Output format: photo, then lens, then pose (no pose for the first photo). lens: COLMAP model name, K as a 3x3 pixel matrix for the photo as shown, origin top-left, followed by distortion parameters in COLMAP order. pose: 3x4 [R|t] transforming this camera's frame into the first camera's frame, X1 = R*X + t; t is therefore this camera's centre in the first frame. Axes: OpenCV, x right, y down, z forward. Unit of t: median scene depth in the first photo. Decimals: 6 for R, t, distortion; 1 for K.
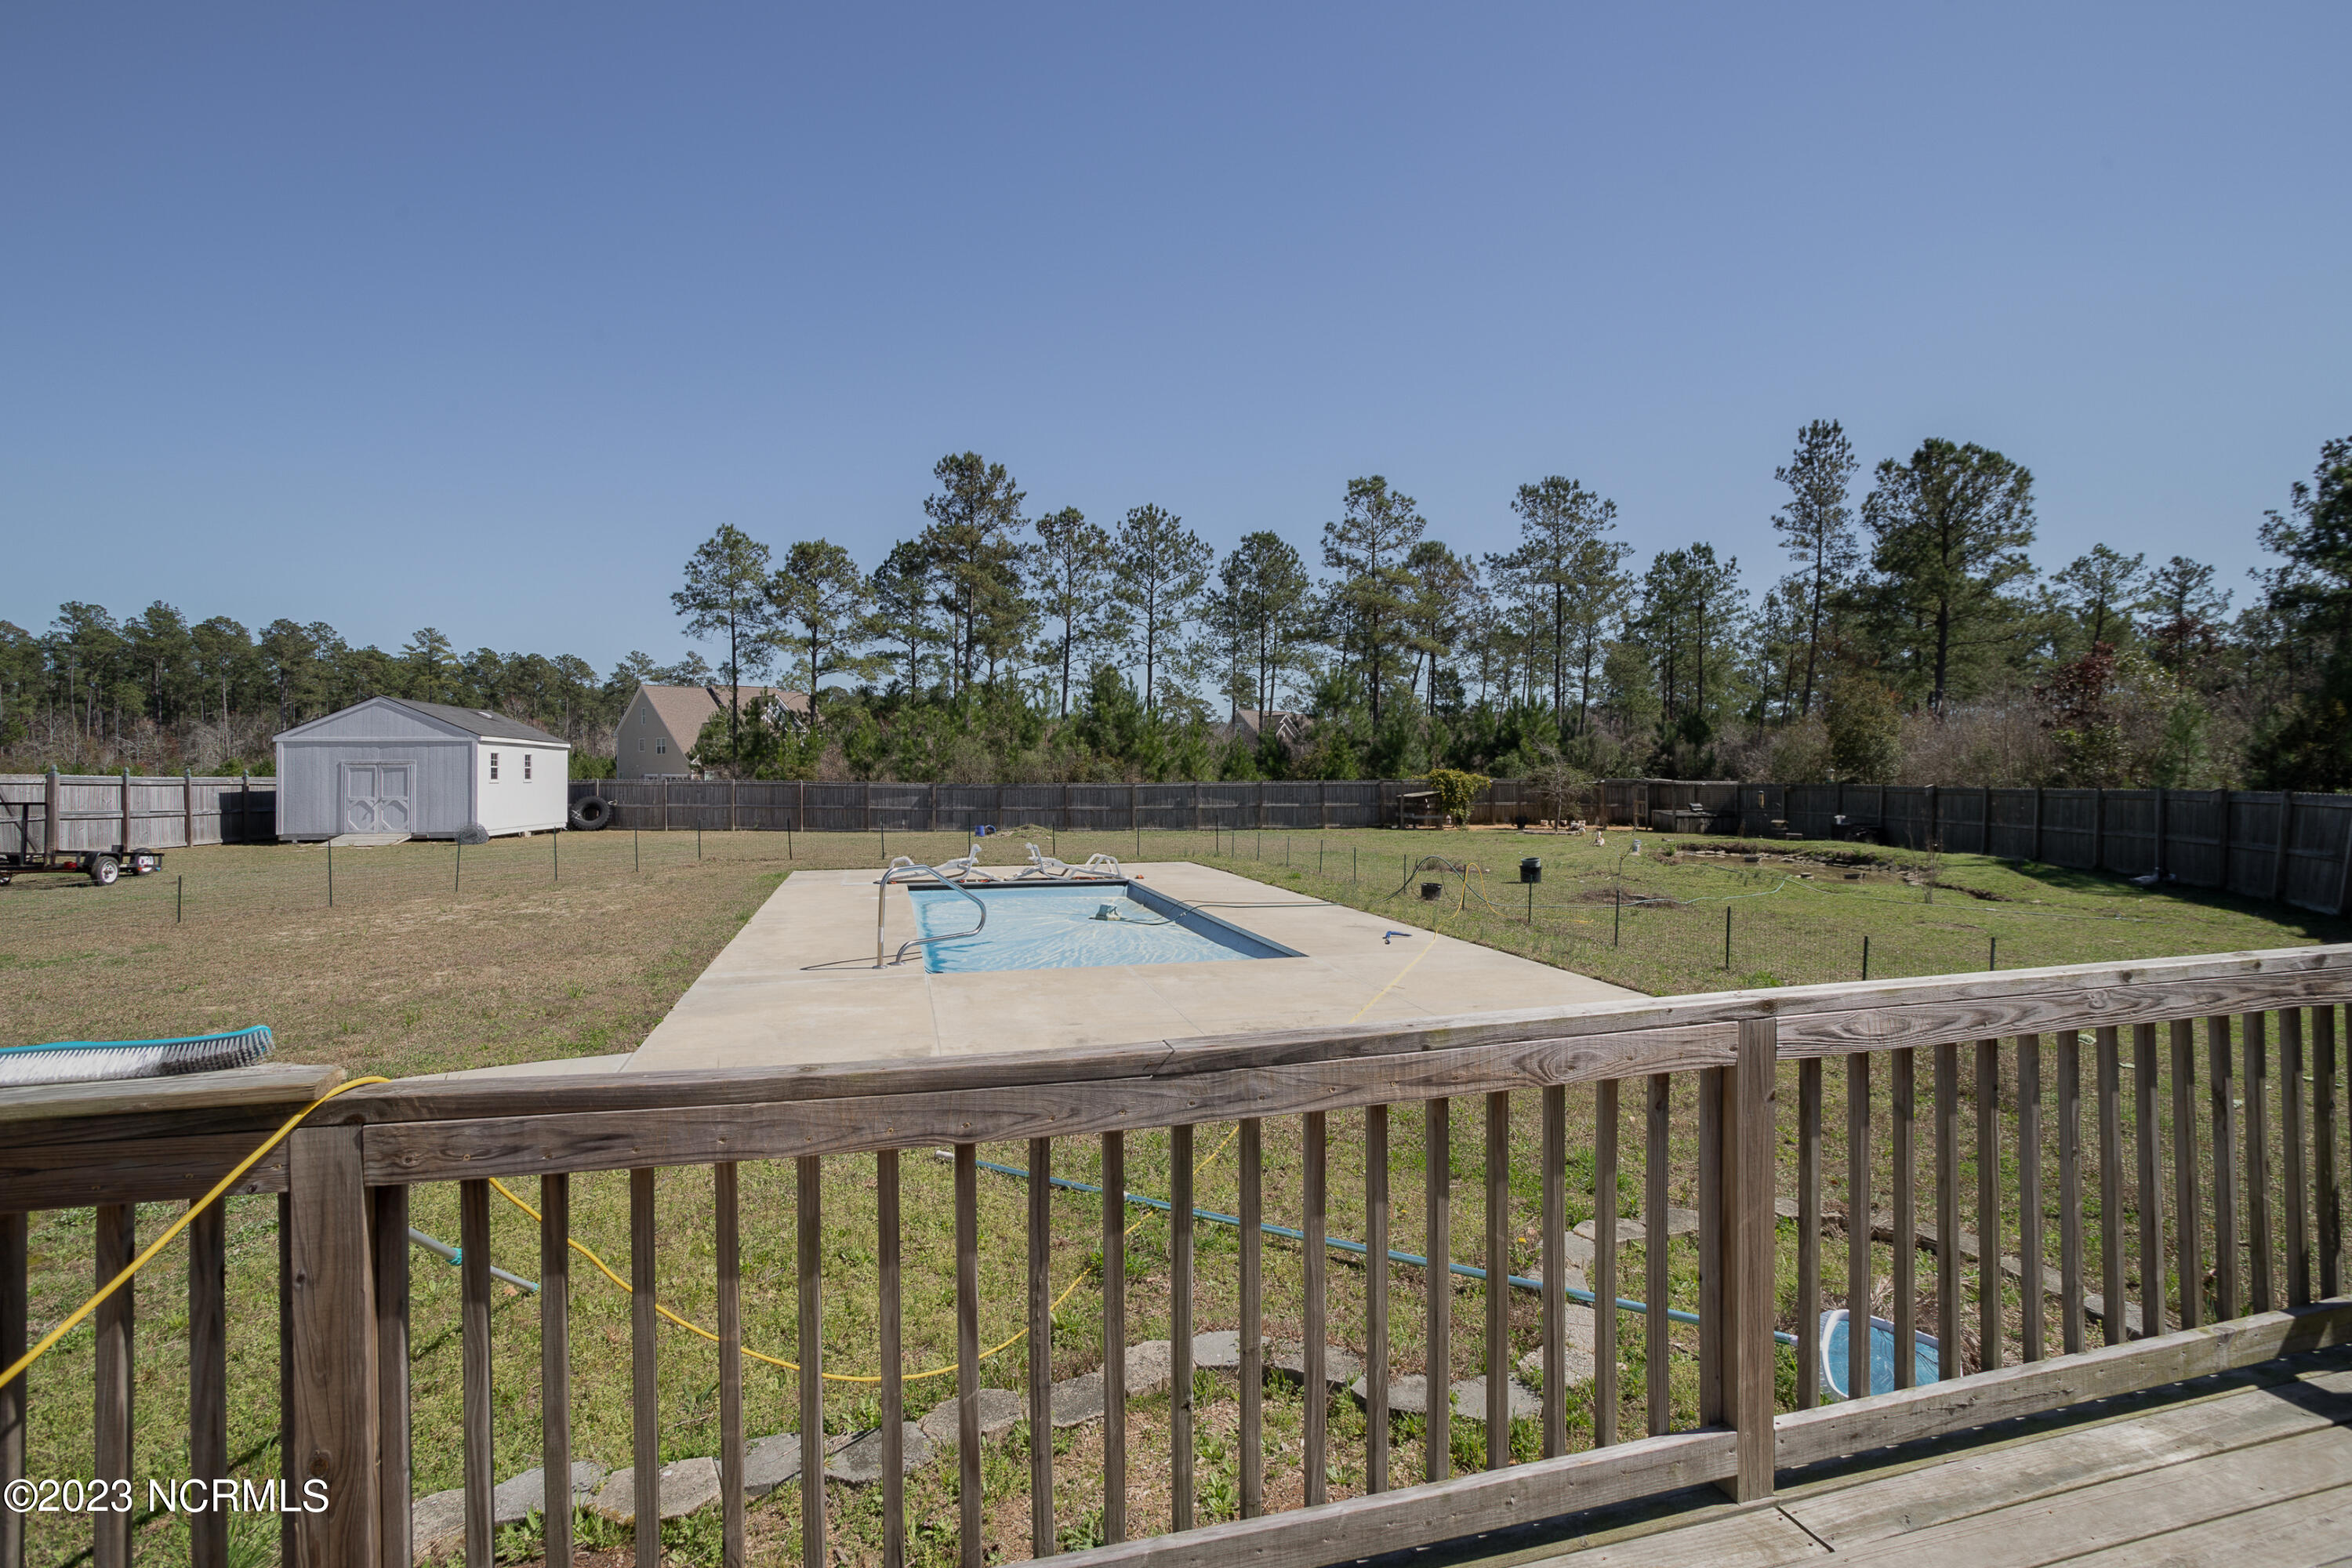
lens RADIAL K [[1187.7, 0, 1184.0], [0, 1187.7, 738.8], [0, 0, 1]] dist [-0.073113, 0.041623]
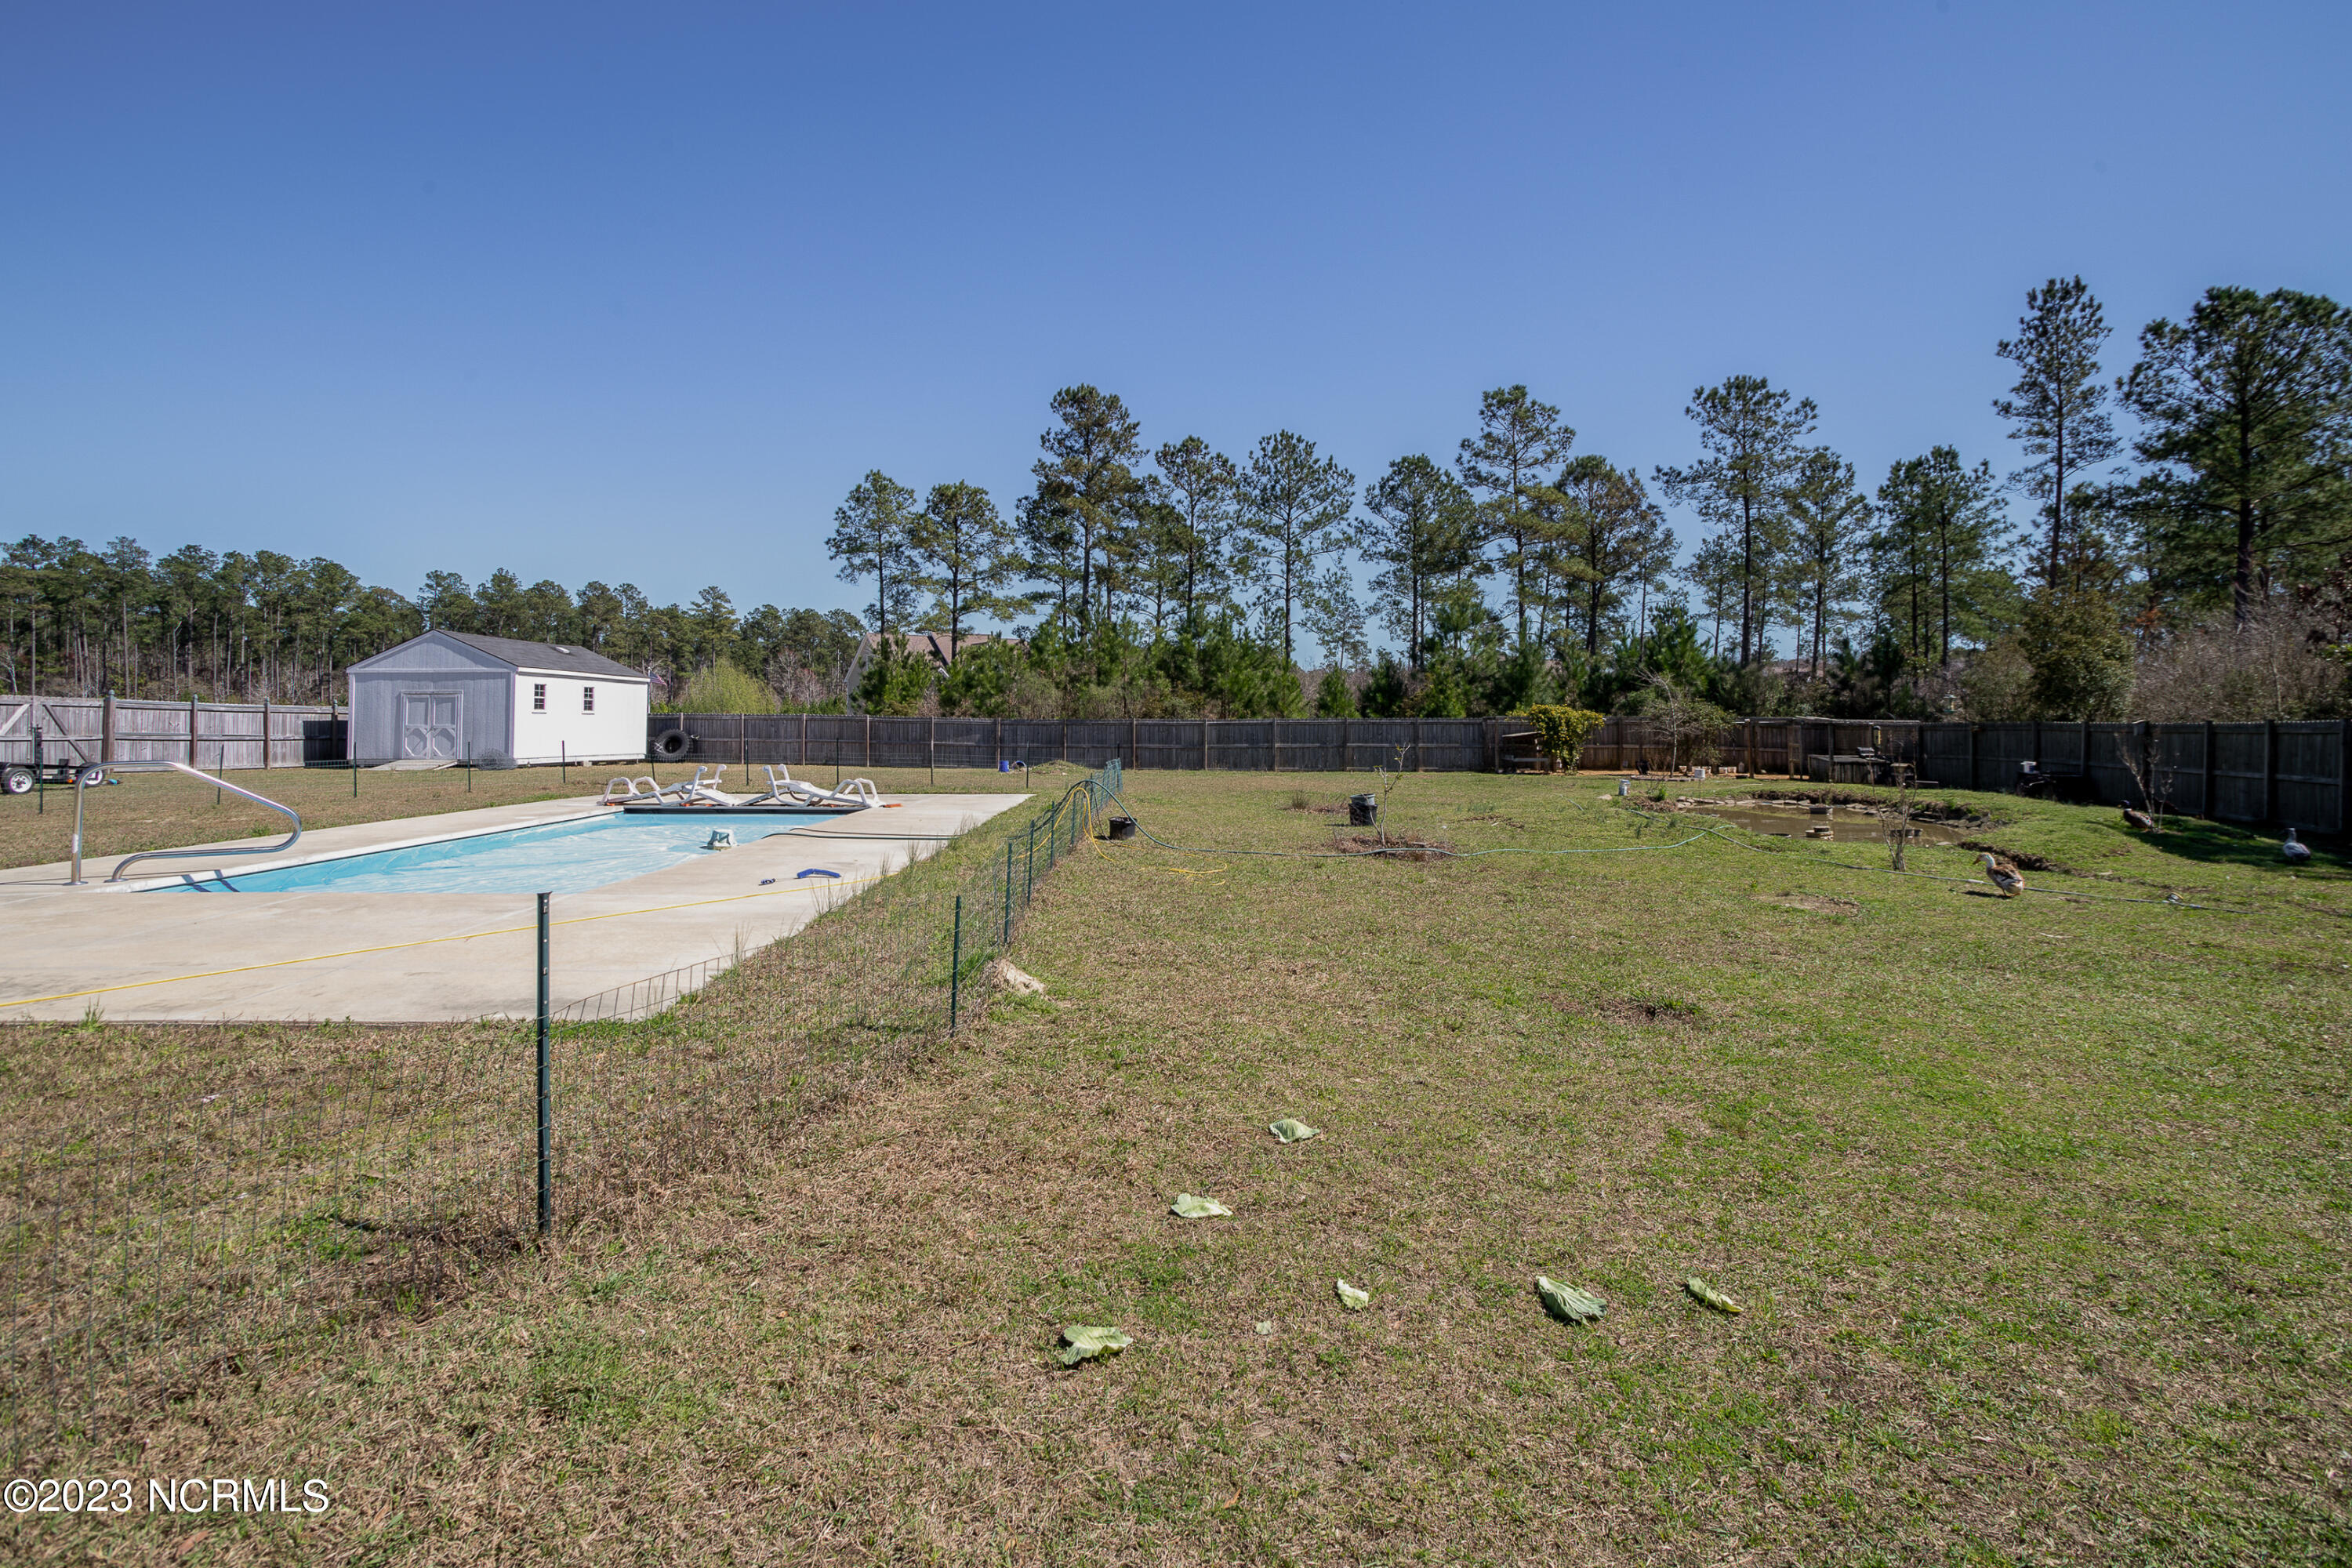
lens RADIAL K [[1180.6, 0, 1188.2], [0, 1180.6, 659.0], [0, 0, 1]] dist [-0.068397, 0.040098]
pose [[0.973394, -0.007759, -0.229008, 0.119728], [0.001663, 0.999639, -0.026802, 0.010788], [0.229133, 0.025708, 0.973056, 0.074472]]
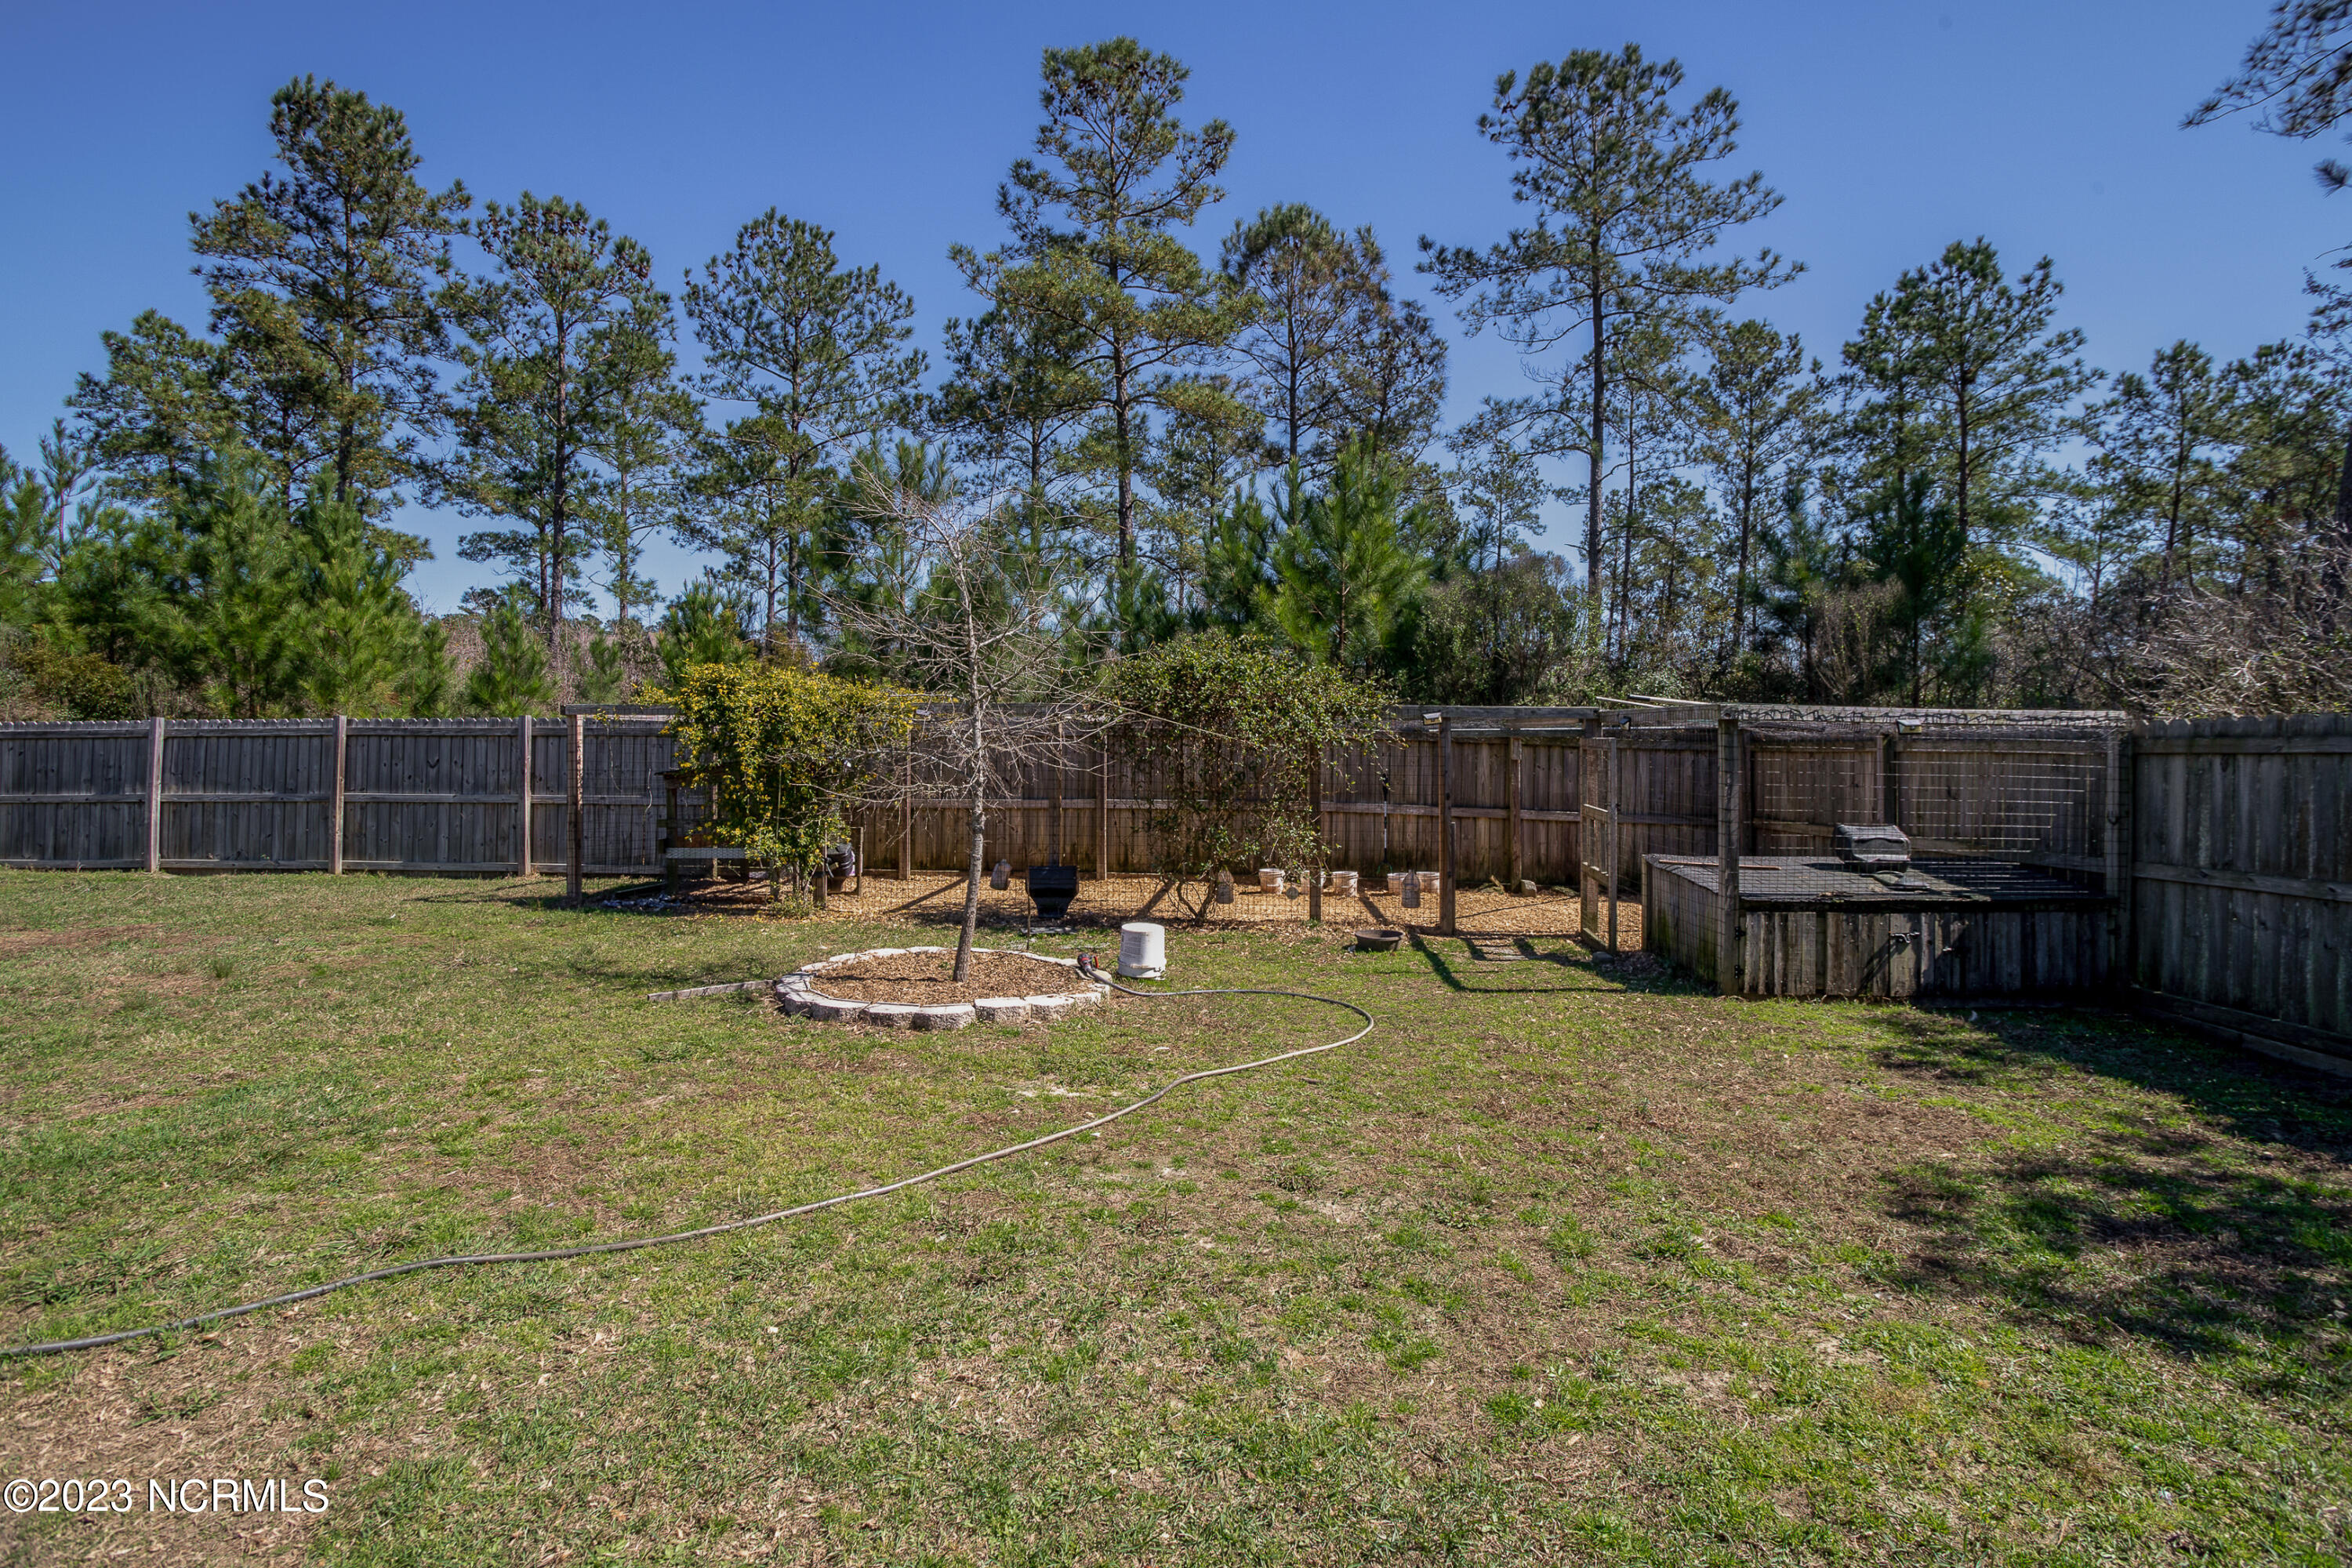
lens RADIAL K [[1139.9, 0, 1170.4], [0, 1139.9, 723.0], [0, 0, 1]] dist [-0.042591, 0.035429]
pose [[0.978226, -0.000327, -0.207544, 0.266734], [0.003070, 0.999912, 0.012896, 0.026338], [0.207522, -0.013253, 0.978141, 0.584284]]
